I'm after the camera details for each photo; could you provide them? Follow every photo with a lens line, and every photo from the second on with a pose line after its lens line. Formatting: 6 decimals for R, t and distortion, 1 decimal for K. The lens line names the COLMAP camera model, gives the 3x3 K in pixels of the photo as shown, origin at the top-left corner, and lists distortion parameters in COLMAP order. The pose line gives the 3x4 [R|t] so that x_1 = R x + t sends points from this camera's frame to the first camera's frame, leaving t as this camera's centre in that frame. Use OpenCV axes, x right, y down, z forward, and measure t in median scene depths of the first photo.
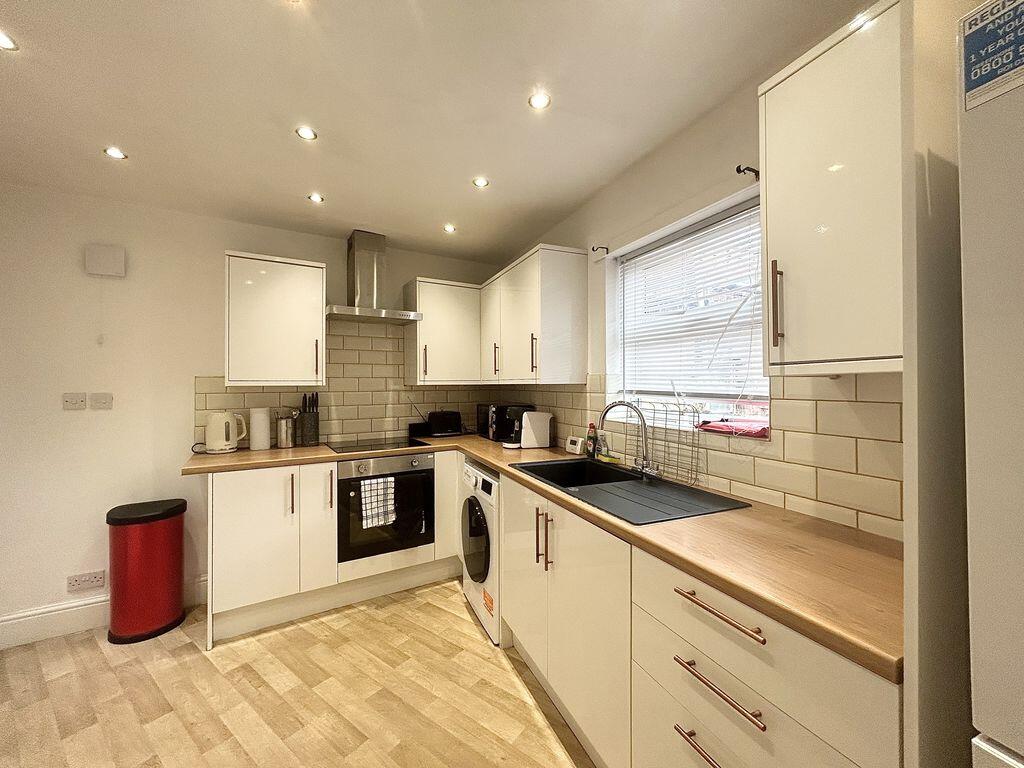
lens RADIAL K [[415.3, 0, 511.8], [0, 415.3, 382.1], [0, 0, 1]] dist [-0.001489, 0.000121]
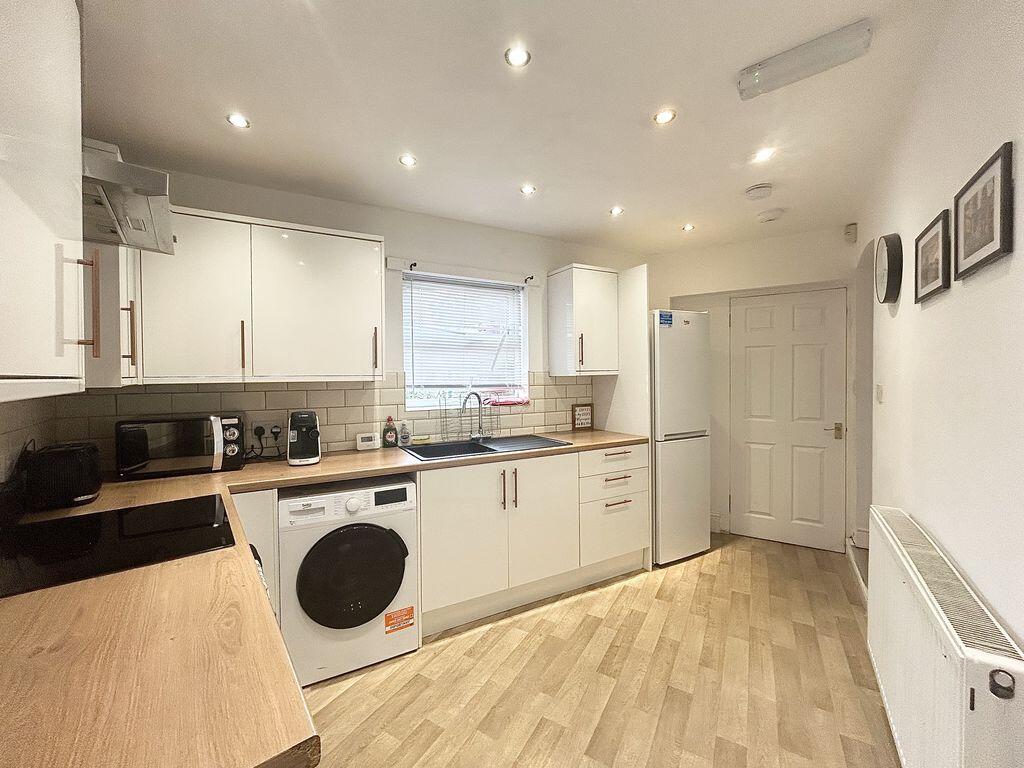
lens RADIAL K [[415.3, 0, 511.8], [0, 415.3, 380.1], [0, 0, 1]] dist [-0.001489, 0.000121]
pose [[-0.117172, -0.009290, 0.993068, -1.144477], [0.000942, 0.999955, 0.009466, -0.007728], [-0.993111, 0.002045, -0.117158, 0.996902]]
